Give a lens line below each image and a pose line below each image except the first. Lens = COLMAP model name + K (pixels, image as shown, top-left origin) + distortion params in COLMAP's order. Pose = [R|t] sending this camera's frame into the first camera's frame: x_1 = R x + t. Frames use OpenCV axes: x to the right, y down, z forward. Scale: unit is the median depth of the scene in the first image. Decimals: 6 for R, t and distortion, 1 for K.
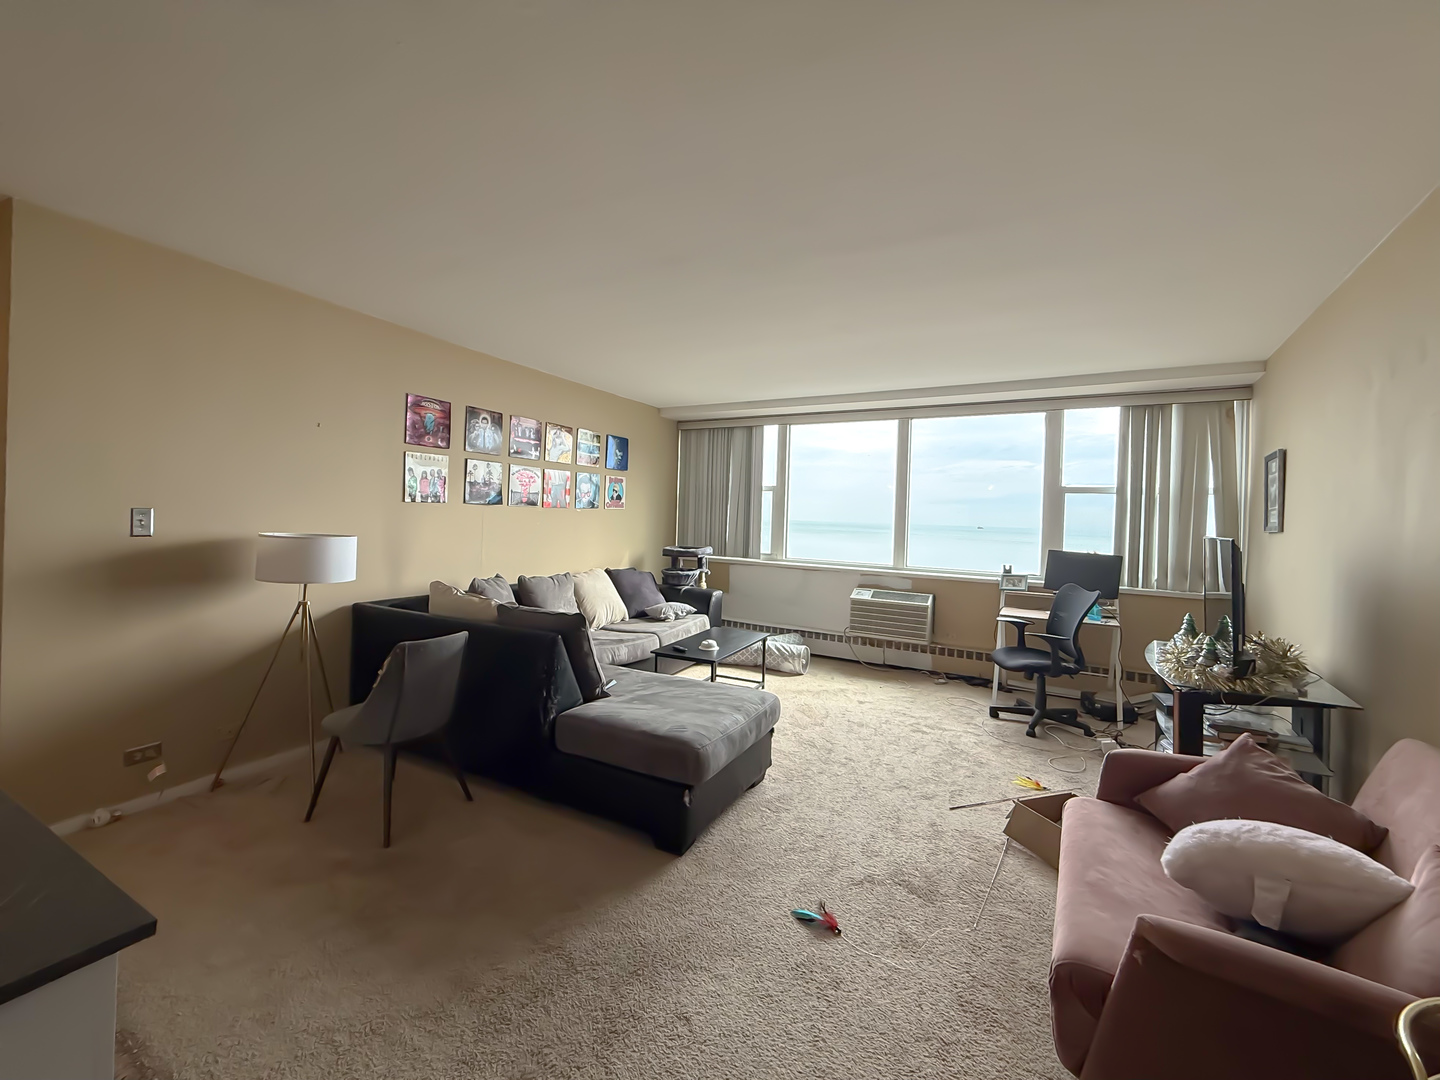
lens RADIAL K [[588.6, 0, 719.9], [0, 588.6, 515.6], [0, 0, 1]] dist [-0.000741, -0.000097]
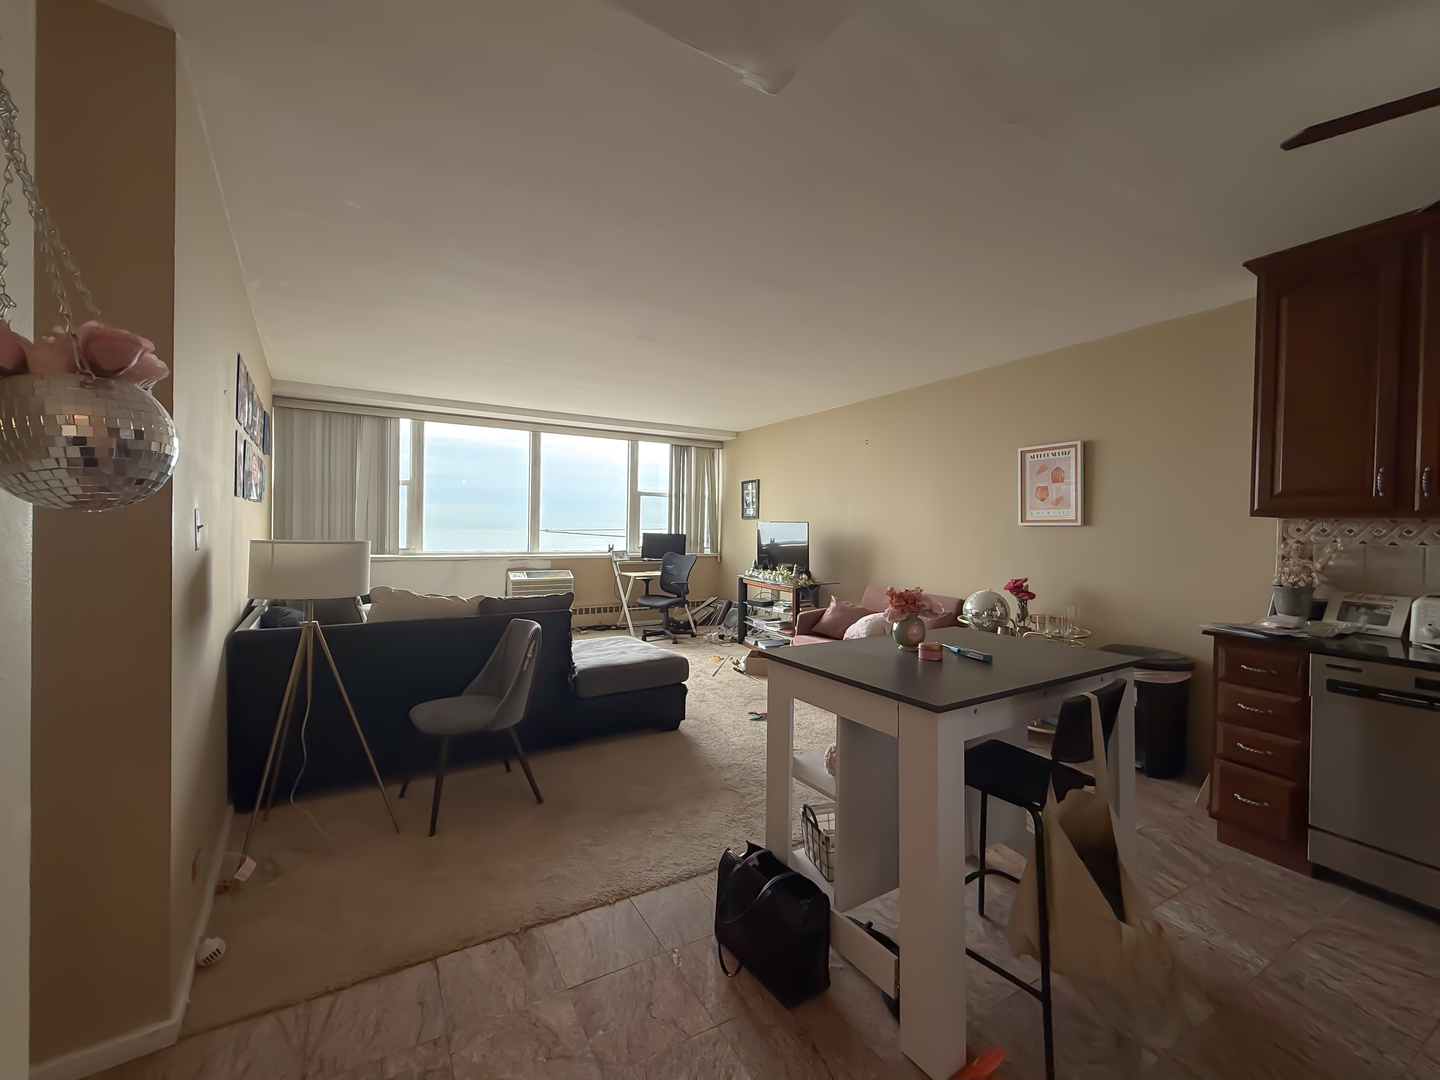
lens RADIAL K [[584.5, 0, 721.5], [0, 584.5, 529.3], [0, 0, 1]] dist [-0.000067, -0.000048]
pose [[0.485341, -0.031078, 0.873773, -0.647225], [-0.004707, 0.999261, 0.038156, -0.009493], [-0.874312, -0.022632, 0.484836, 0.069532]]
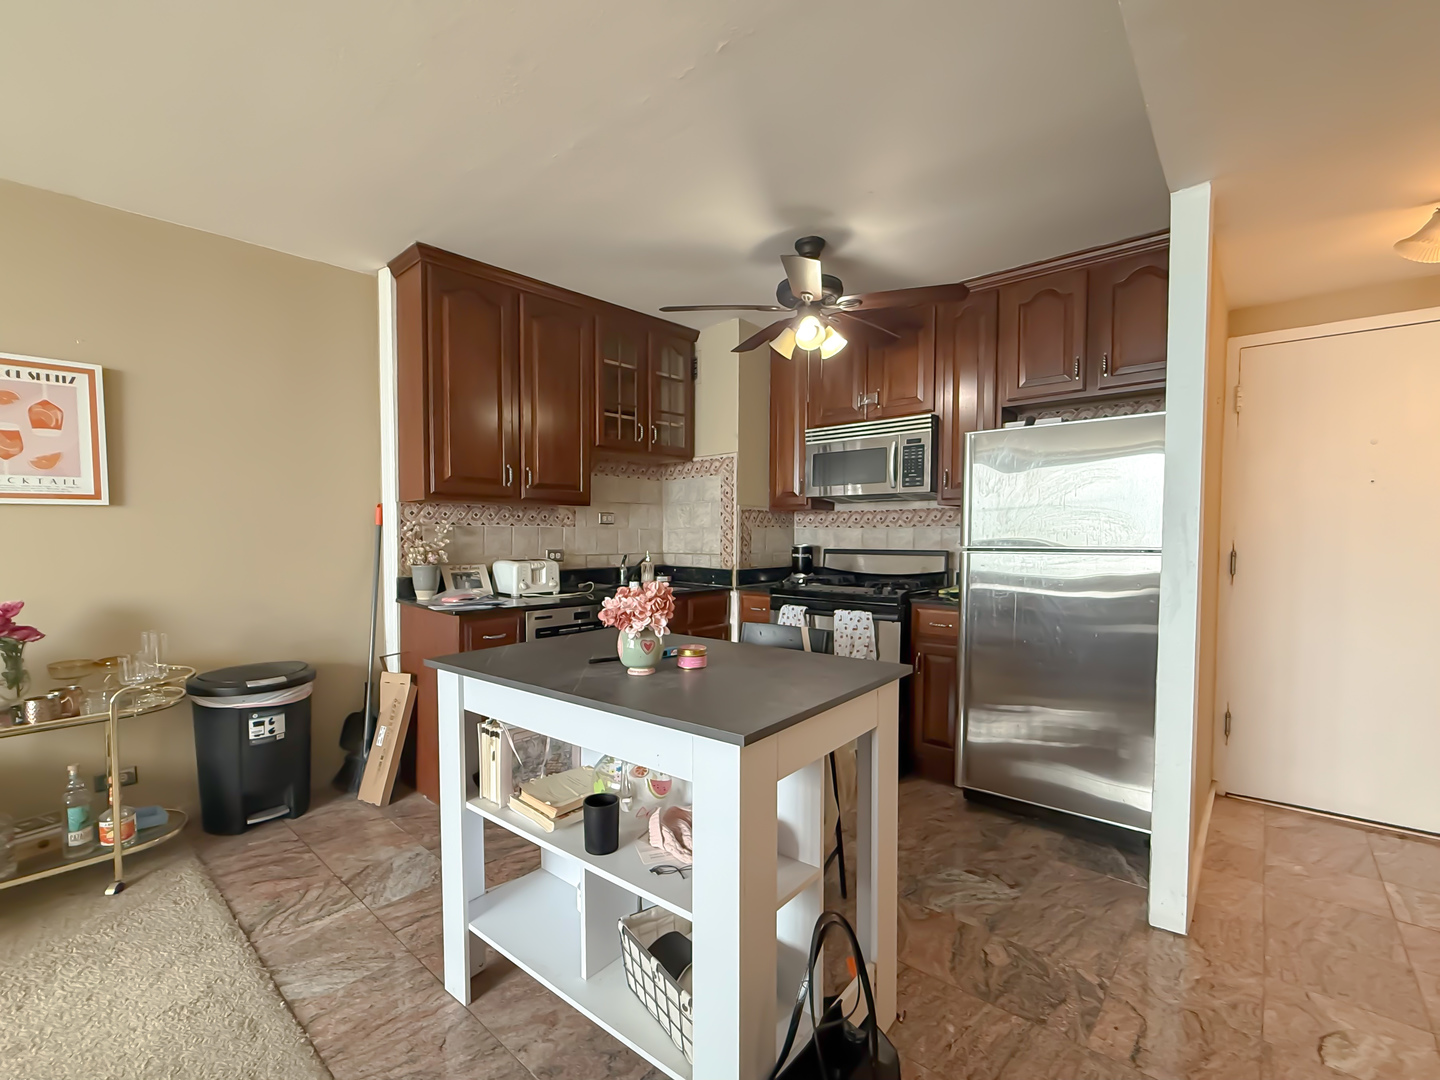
lens RADIAL K [[638.4, 0, 701.3], [0, 638.4, 561.7], [0, 0, 1]] dist [-0.001237, -0.000087]
pose [[-0.978493, -0.037134, 0.202909, -0.335073], [-0.028395, 0.998546, 0.045815, 0.019916], [-0.204315, 0.039068, -0.978125, 0.426568]]
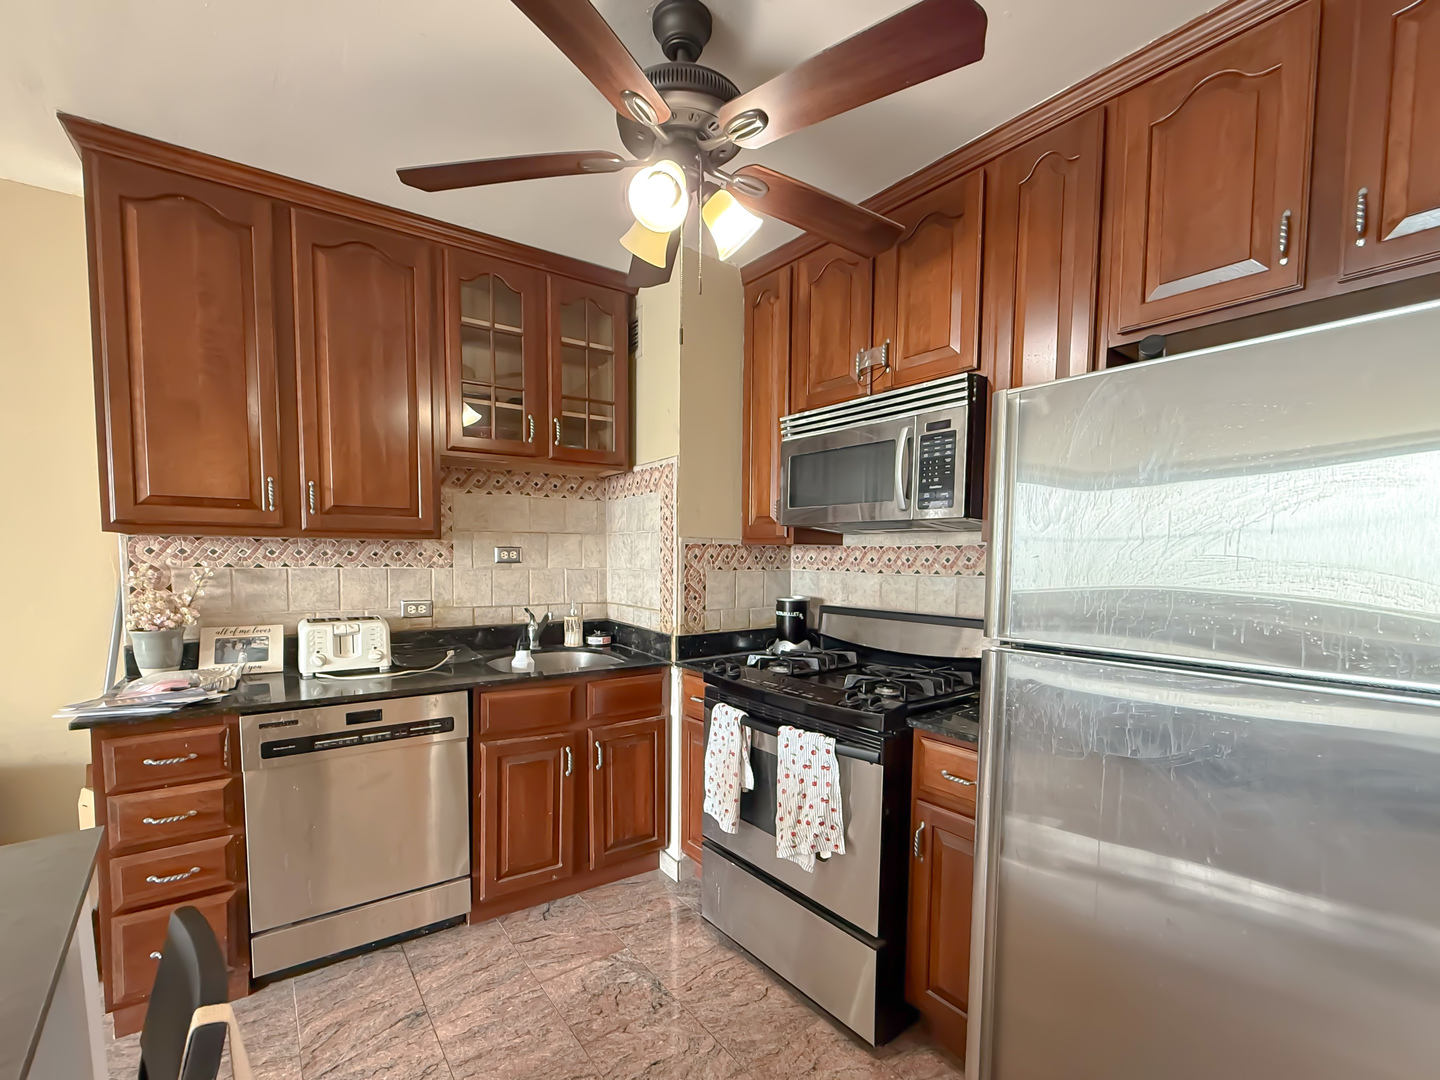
lens RADIAL K [[635.3, 0, 719.3], [0, 635.3, 596.8], [0, 0, 1]] dist [0.000121, 0.000228]
pose [[-0.924785, -0.061848, 0.375429, -0.438552], [-0.036164, 0.996521, 0.075085, -0.006043], [-0.378766, 0.055861, -0.923805, 0.117318]]
